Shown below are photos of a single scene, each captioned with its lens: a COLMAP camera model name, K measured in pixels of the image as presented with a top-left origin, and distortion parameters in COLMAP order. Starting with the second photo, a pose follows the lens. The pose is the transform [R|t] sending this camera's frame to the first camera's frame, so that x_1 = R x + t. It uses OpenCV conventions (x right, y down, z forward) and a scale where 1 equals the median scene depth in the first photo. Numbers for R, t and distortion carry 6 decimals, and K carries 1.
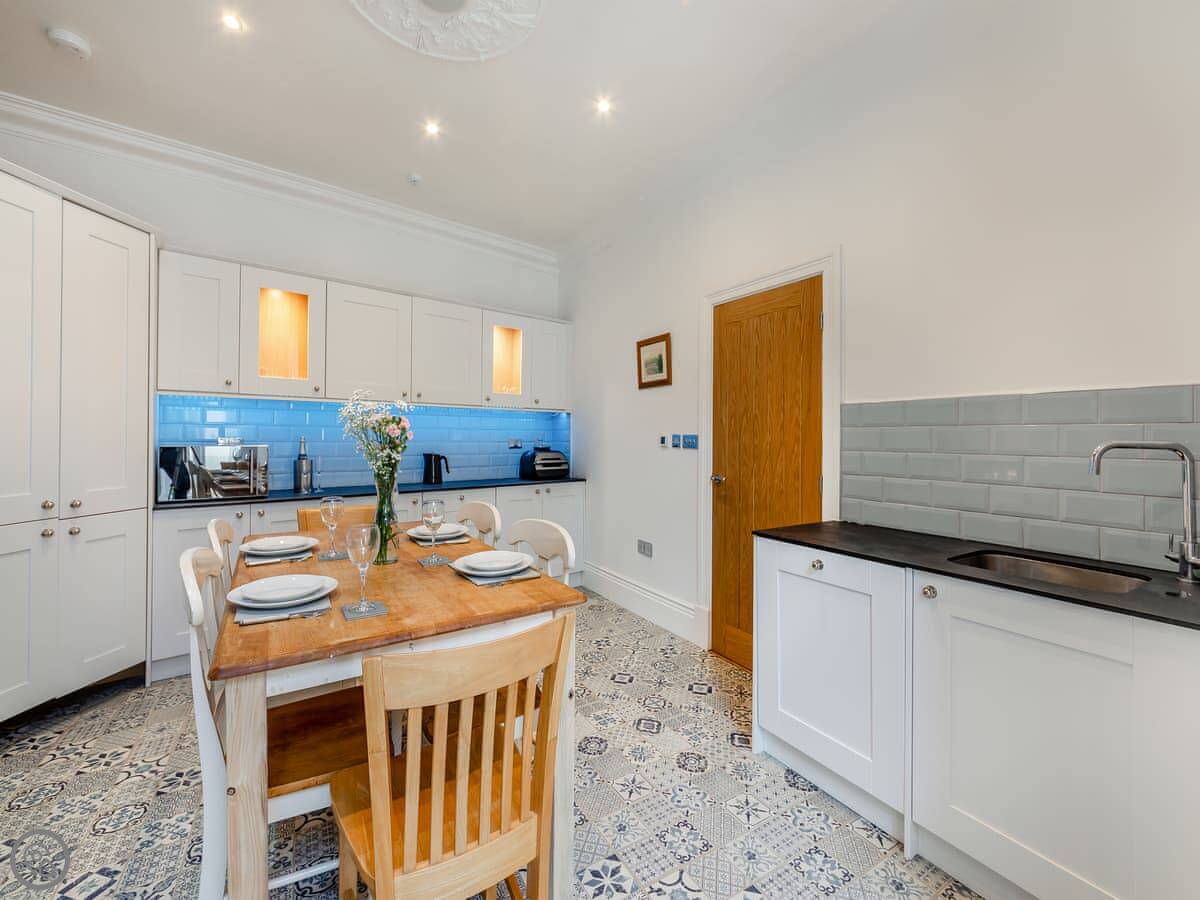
lens RADIAL K [[485.6, 0, 593.6], [0, 485.6, 444.9], [0, 0, 1]] dist [0.000517, 0.000246]
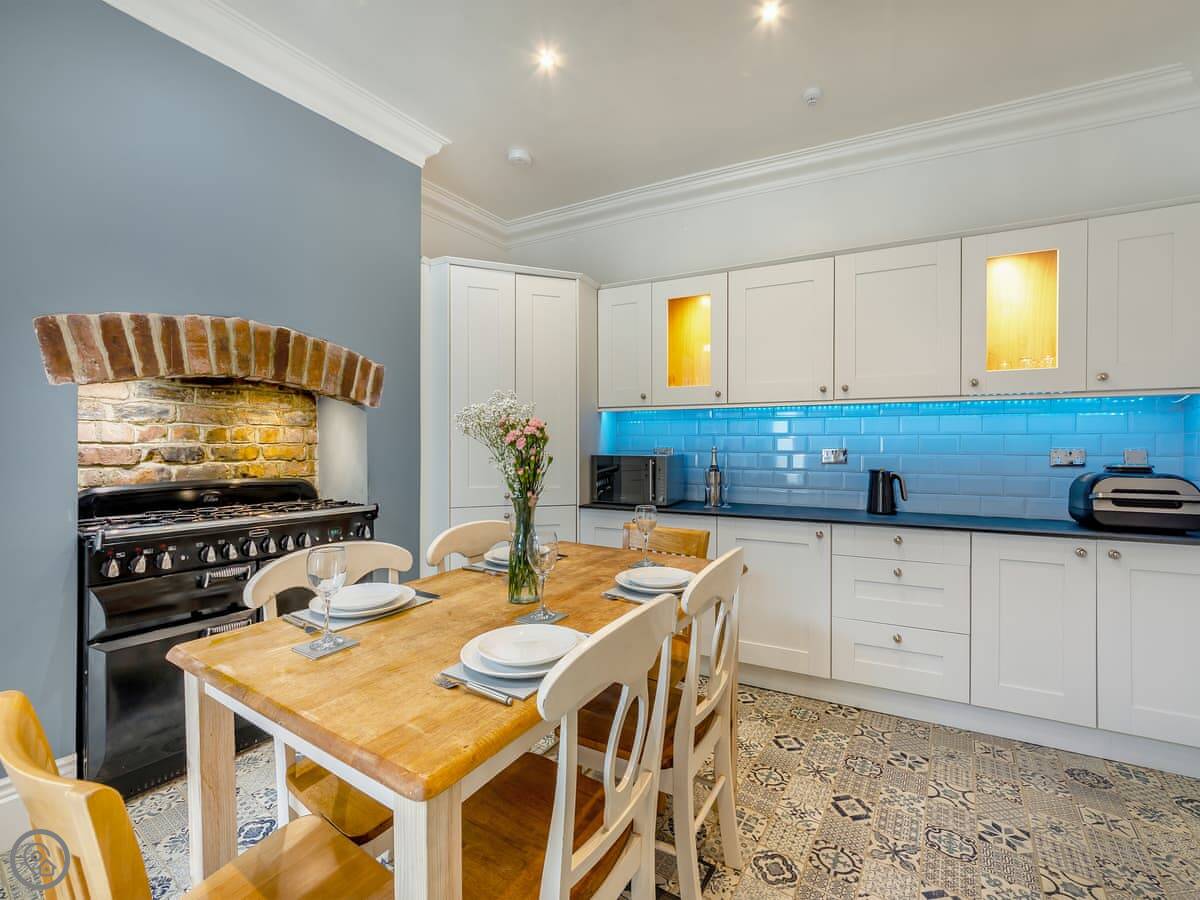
lens RADIAL K [[507.8, 0, 605.6], [0, 507.8, 452.5], [0, 0, 1]] dist [-0.001013, -0.000080]
pose [[0.418890, 0.004226, -0.908027, 0.165272], [-0.015026, 0.999885, -0.002279, -0.000644], [0.907913, 0.014599, 0.418905, 0.329445]]
